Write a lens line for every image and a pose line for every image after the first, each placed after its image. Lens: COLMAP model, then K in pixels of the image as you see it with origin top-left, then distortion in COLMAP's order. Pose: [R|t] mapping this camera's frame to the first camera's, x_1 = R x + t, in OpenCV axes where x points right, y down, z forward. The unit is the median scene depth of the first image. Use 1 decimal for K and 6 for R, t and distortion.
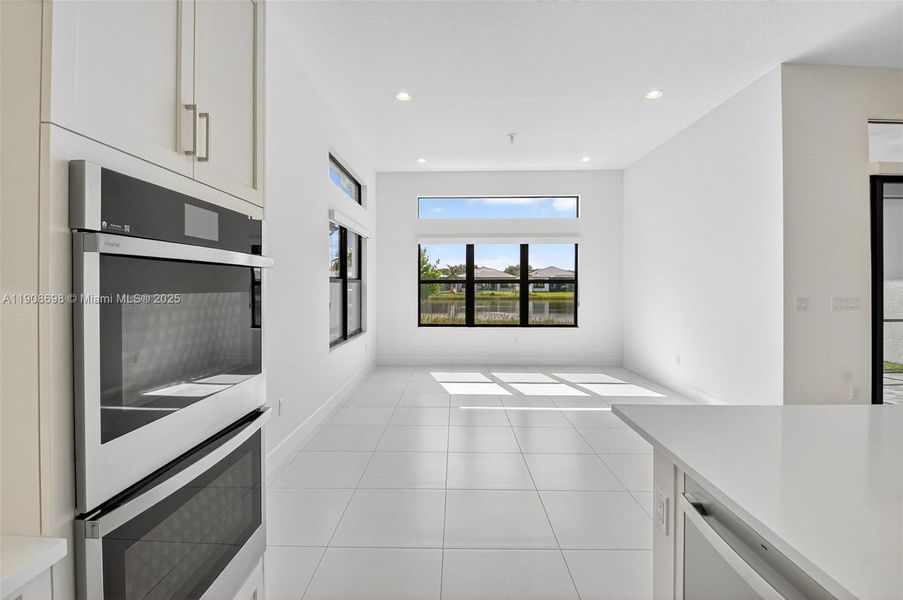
lens RADIAL K [[409.9, 0, 450.2], [0, 409.9, 281.0], [0, 0, 1]] dist [-0.004473, -0.010224]
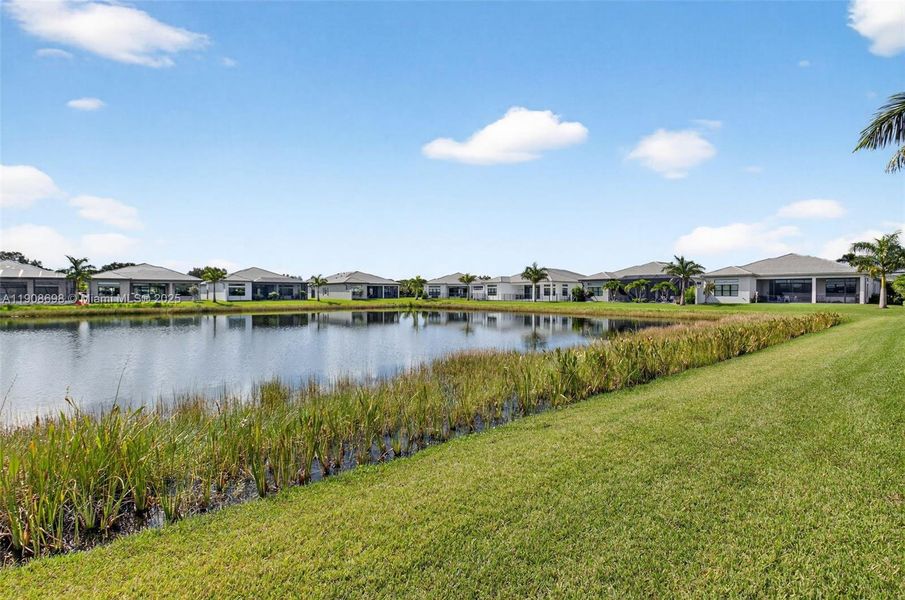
lens RADIAL K [[413.8, 0, 457.0], [0, 413.8, 295.7], [0, 0, 1]] dist [-0.014525, -0.004384]
pose [[0.762010, -0.005678, 0.647540, 0.583895], [-0.004554, 0.999890, 0.014126, 0.071546], [-0.647549, -0.013713, 0.761900, 2.688606]]
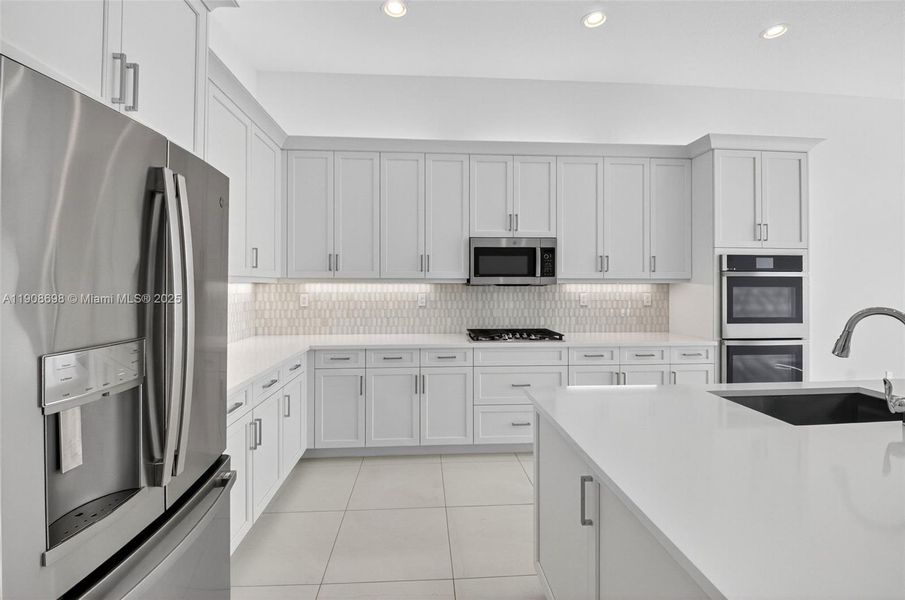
lens RADIAL K [[400.0, 0, 445.7], [0, 400.0, 278.8], [0, 0, 1]] dist [-0.002754, -0.011944]
pose [[0.071513, -0.016332, -0.997306, 0.330050], [0.007981, 0.999843, -0.015802, -0.000573], [0.997408, -0.006830, 0.071632, -0.236228]]
